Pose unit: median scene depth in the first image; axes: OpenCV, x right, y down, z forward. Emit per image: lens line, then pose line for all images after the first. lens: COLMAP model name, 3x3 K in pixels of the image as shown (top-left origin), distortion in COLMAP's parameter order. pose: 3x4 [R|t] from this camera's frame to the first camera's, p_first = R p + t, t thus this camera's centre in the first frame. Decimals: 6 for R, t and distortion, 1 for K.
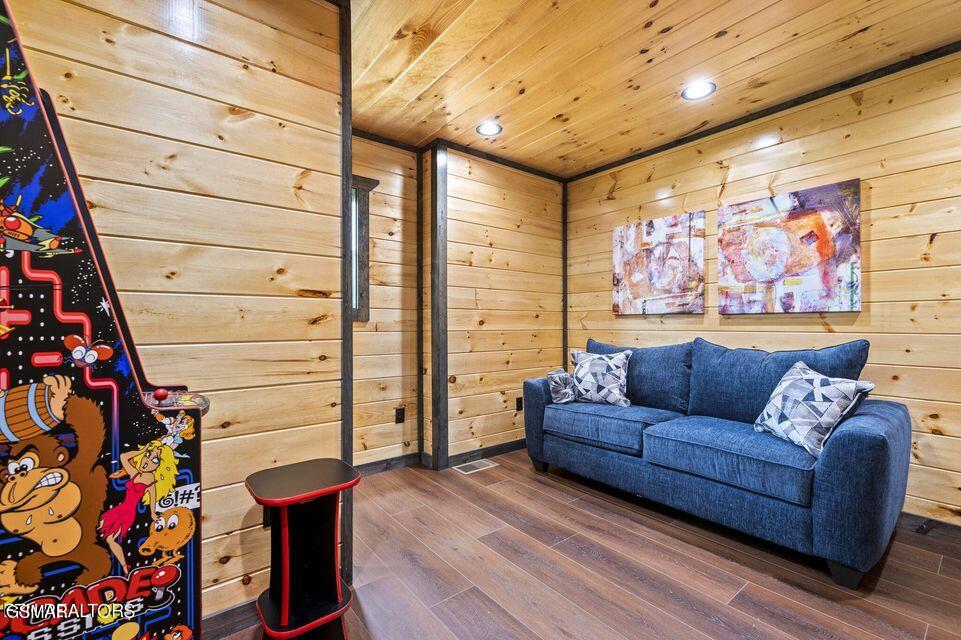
lens RADIAL K [[413.1, 0, 479.5], [0, 413.1, 323.8], [0, 0, 1]] dist [-0.000203, 0.000090]
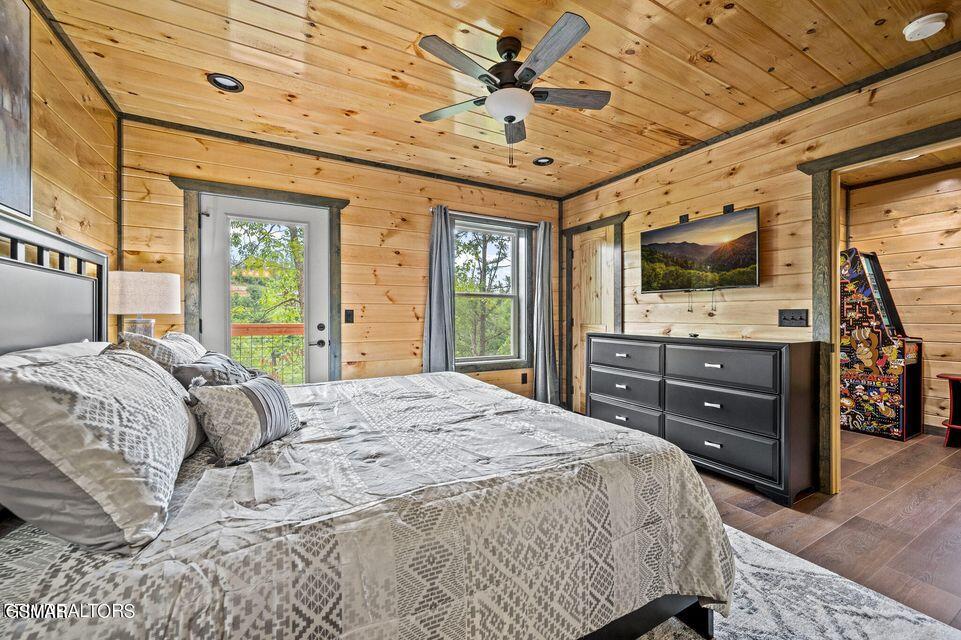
lens RADIAL K [[383.7, 0, 481.9], [0, 383.7, 317.8], [0, 0, 1]] dist [0.003138, -0.001141]
pose [[-0.170317, 0.005510, -0.985374, 3.769306], [0.002636, 0.999983, 0.005136, -0.017527], [0.985386, -0.001723, -0.170329, -2.404249]]
